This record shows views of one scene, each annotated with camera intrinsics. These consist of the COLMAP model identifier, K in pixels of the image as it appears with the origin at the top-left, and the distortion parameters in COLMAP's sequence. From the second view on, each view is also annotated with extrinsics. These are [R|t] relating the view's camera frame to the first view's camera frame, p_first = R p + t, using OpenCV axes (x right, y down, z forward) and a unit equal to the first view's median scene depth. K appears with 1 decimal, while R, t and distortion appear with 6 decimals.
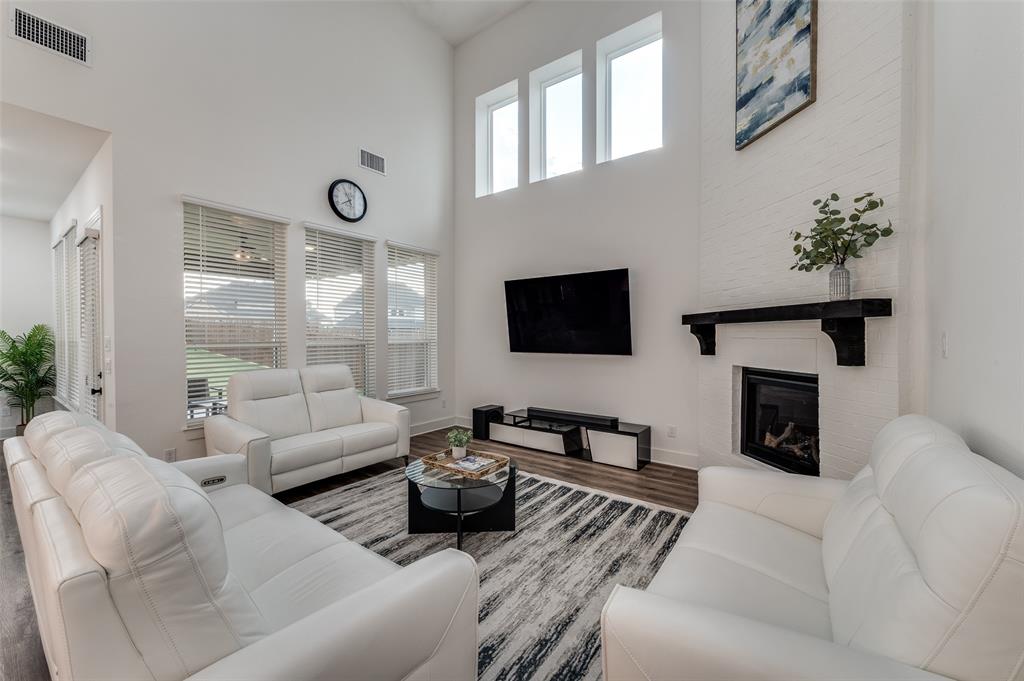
lens RADIAL K [[401.3, 0, 510.8], [0, 401.3, 340.7], [0, 0, 1]] dist [0.000062, -0.000474]
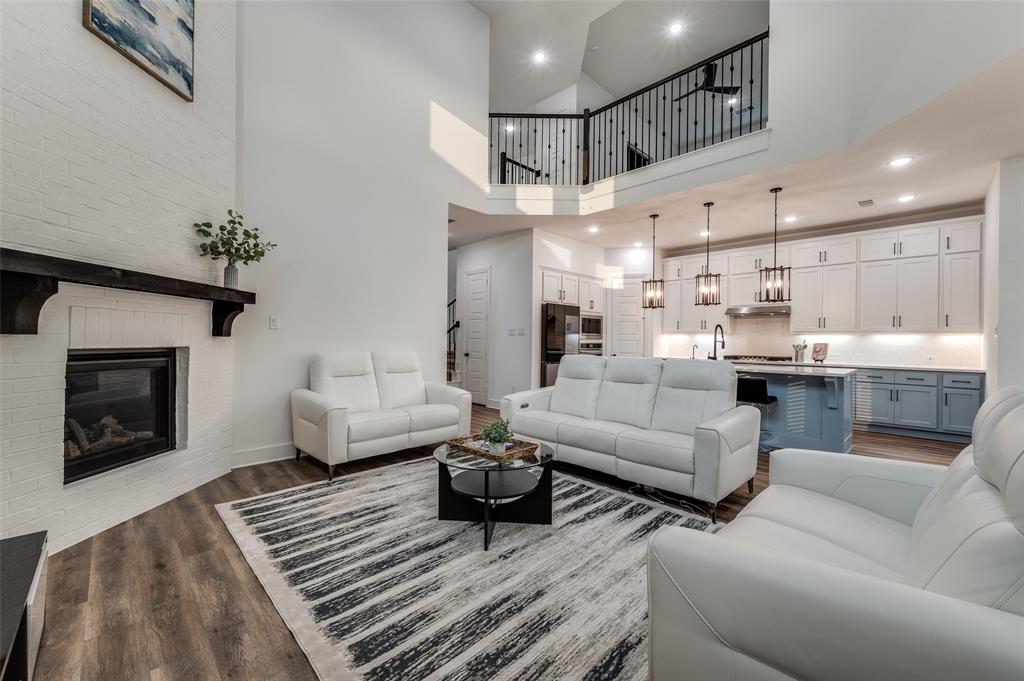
lens RADIAL K [[401.3, 0, 512.8], [0, 401.3, 339.5], [0, 0, 1]] dist [0.000062, -0.000474]
pose [[-0.989211, -0.009284, 0.146201, -0.236421], [-0.007751, 0.999909, 0.011048, 0.035670], [-0.146290, 0.009795, -0.989193, 1.537563]]
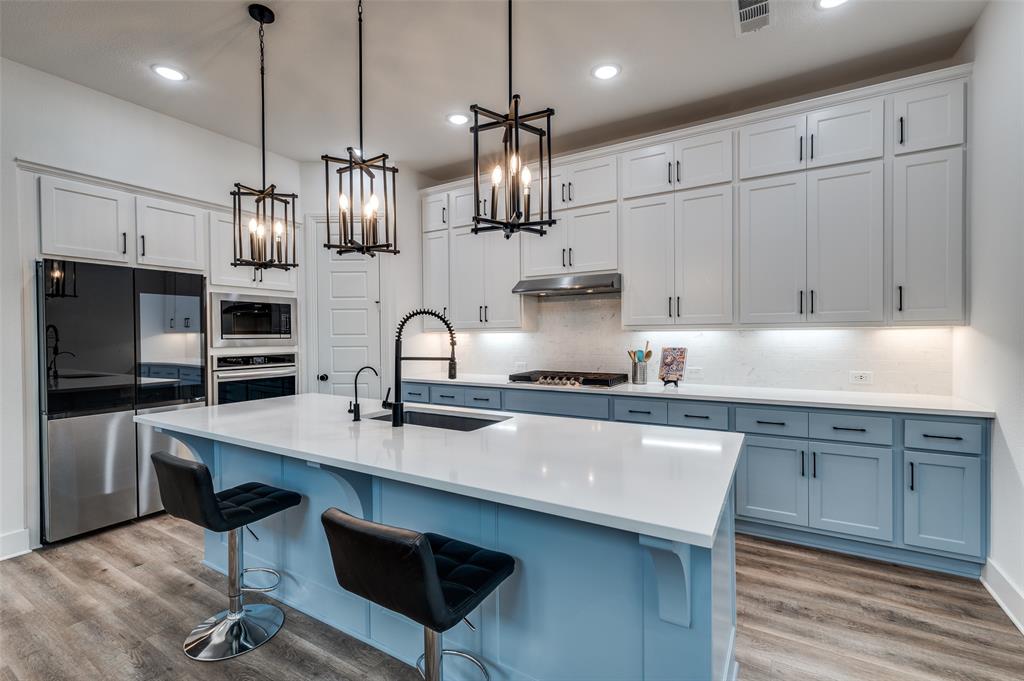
lens RADIAL K [[440.6, 0, 507.5], [0, 440.6, 341.4], [0, 0, 1]] dist [-0.008807, 0.001414]
pose [[-0.993796, 0.011910, -0.110575, -0.850249], [0.008938, 0.999586, 0.027338, 0.016643], [0.110854, 0.026181, -0.993492, 0.513557]]
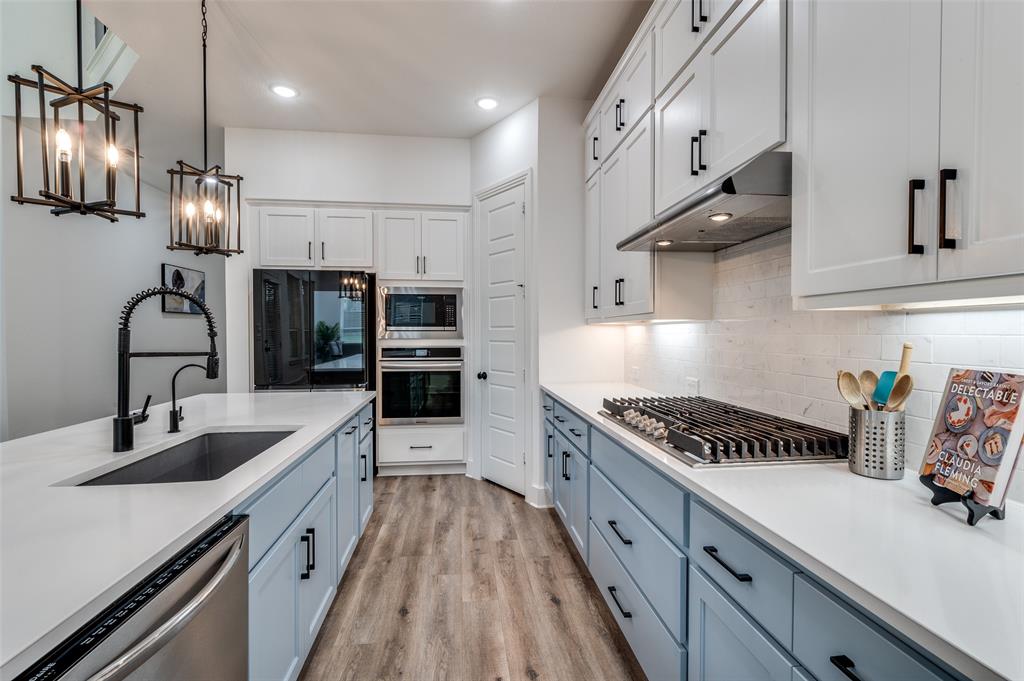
lens RADIAL K [[460.8, 0, 506.4], [0, 460.8, 339.0], [0, 0, 1]] dist [-0.000496, -0.000274]
pose [[-0.678869, -0.008258, 0.734213, -1.345176], [0.009886, 0.999743, 0.020385, 0.033453], [-0.734193, 0.021098, -0.678613, -0.041892]]
